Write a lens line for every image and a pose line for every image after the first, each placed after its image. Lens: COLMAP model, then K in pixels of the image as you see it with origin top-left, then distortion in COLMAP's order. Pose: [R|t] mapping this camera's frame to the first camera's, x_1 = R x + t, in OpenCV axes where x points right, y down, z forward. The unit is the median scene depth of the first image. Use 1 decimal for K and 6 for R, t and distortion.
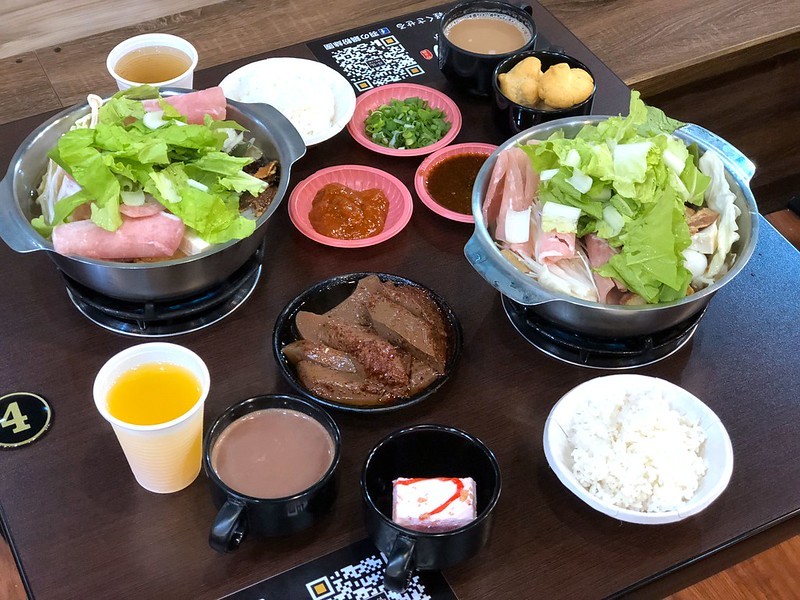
lens RADIAL K [[1241.3, 0, 400.0], [0, 1241.3, 300.0], [0, 0, 1]] dist [0.039502, 0.135770]
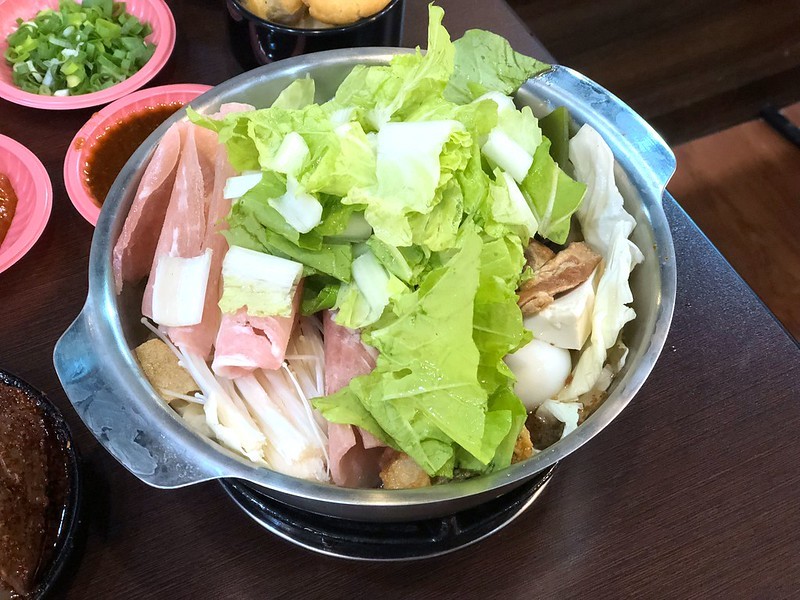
lens RADIAL K [[1241.3, 0, 400.0], [0, 1241.3, 300.0], [0, 0, 1]] dist [0.039502, 0.135770]
pose [[0.999754, 0.002183, 0.022055, 0.168219], [-0.004523, 0.994286, 0.106654, -0.107356], [-0.021696, -0.106728, 0.994052, 0.514741]]
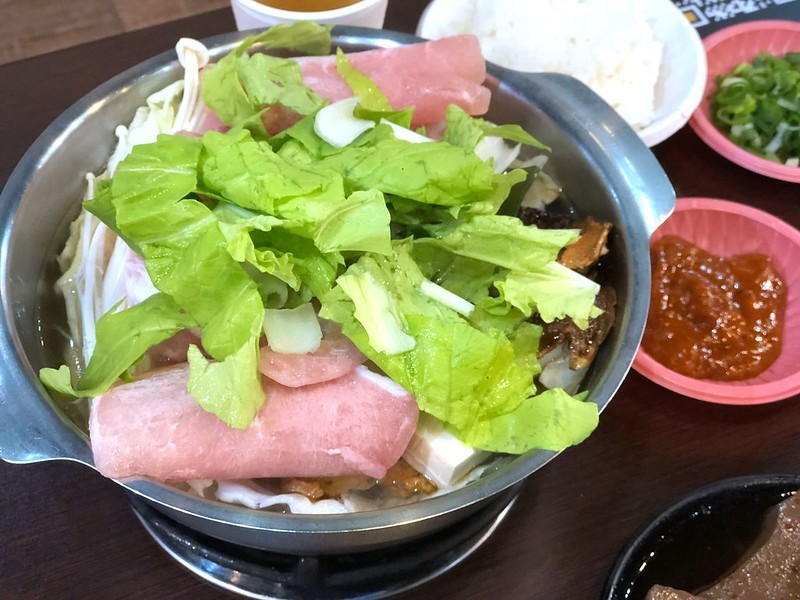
lens RADIAL K [[1236.5, 0, 400.0], [0, 1236.5, 300.0], [0, 0, 1]] dist [-0.014348, 0.045923]
pose [[0.998334, 0.054728, -0.018262, -0.170939], [-0.052344, 0.992302, 0.112235, -0.136325], [0.024264, -0.111092, 0.993514, 0.600408]]
